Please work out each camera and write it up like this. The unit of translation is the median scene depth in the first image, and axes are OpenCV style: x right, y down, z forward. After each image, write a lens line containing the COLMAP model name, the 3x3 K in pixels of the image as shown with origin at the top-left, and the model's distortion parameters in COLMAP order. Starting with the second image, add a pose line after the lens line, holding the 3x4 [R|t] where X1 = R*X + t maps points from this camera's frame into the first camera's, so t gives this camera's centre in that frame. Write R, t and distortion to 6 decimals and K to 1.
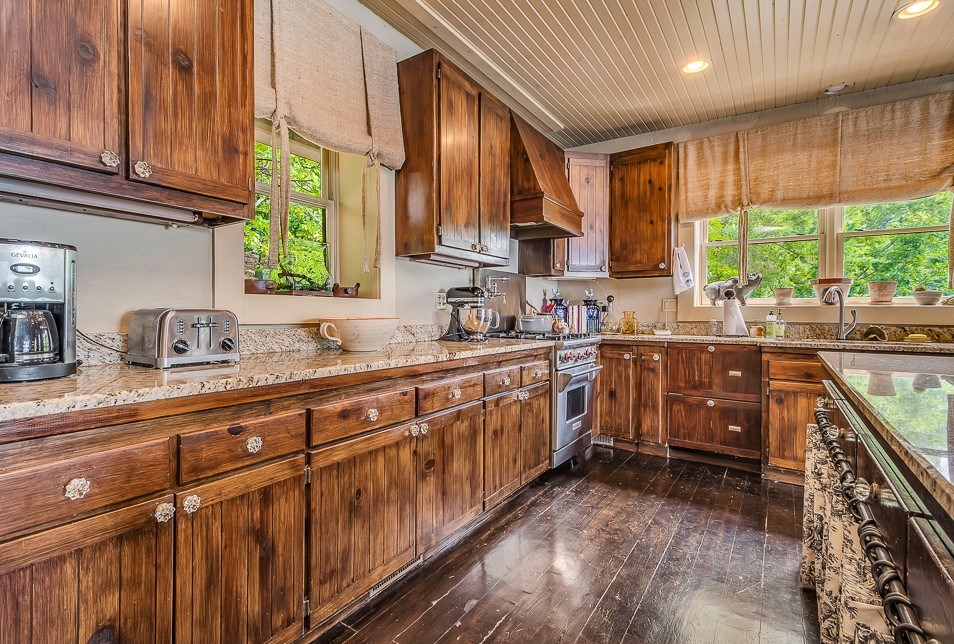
lens RADIAL K [[461.0, 0, 453.2], [0, 461.0, 315.0], [0, 0, 1]] dist [0.005159, -0.003826]
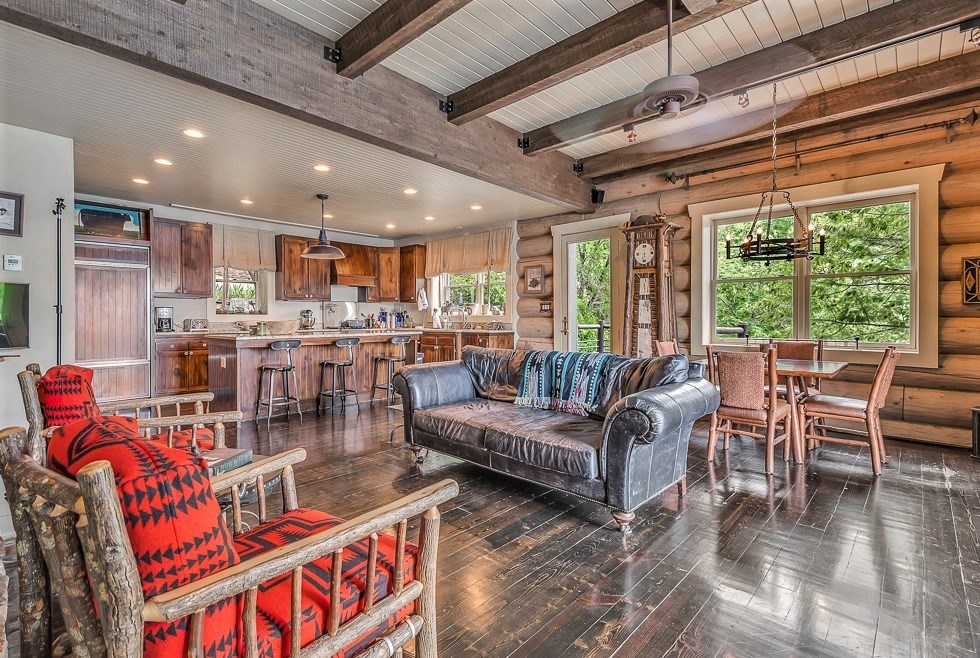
lens RADIAL K [[473.6, 0, 488.5], [0, 473.6, 325.1], [0, 0, 1]] dist [0.005159, -0.003826]
pose [[0.987952, 0.001671, -0.154751, 1.737820], [0.000028, 0.999940, 0.010976, -0.000692], [0.154760, -0.010848, 0.987893, -1.846344]]
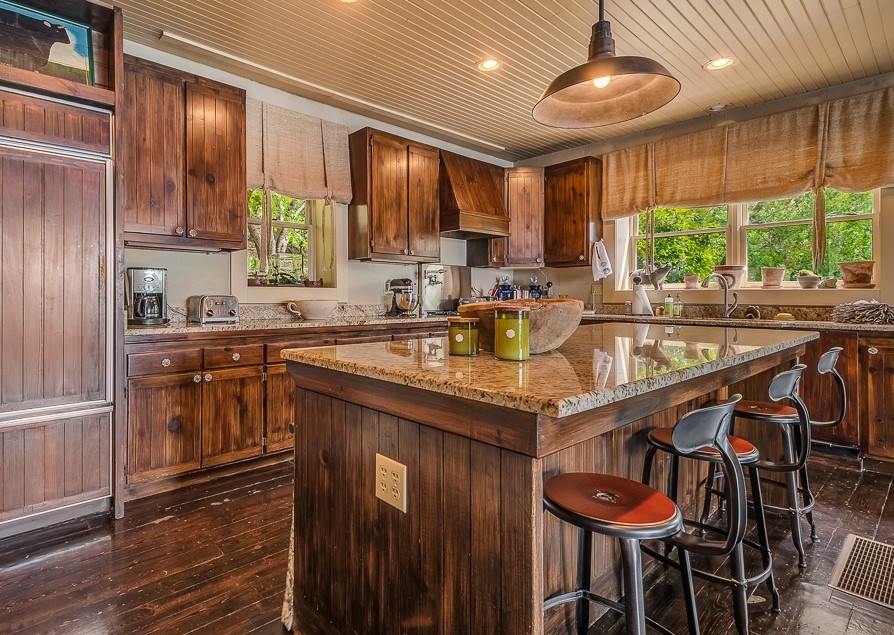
lens RADIAL K [[475.0, 0, 406.2], [0, 475.0, 297.6], [0, 0, 1]] dist [-0.001663, 0.000799]
pose [[0.972109, -0.003338, -0.234508, 0.438040], [0.002618, 0.999991, -0.003382, 0.003925], [0.234517, 0.002674, 0.972108, -0.498723]]
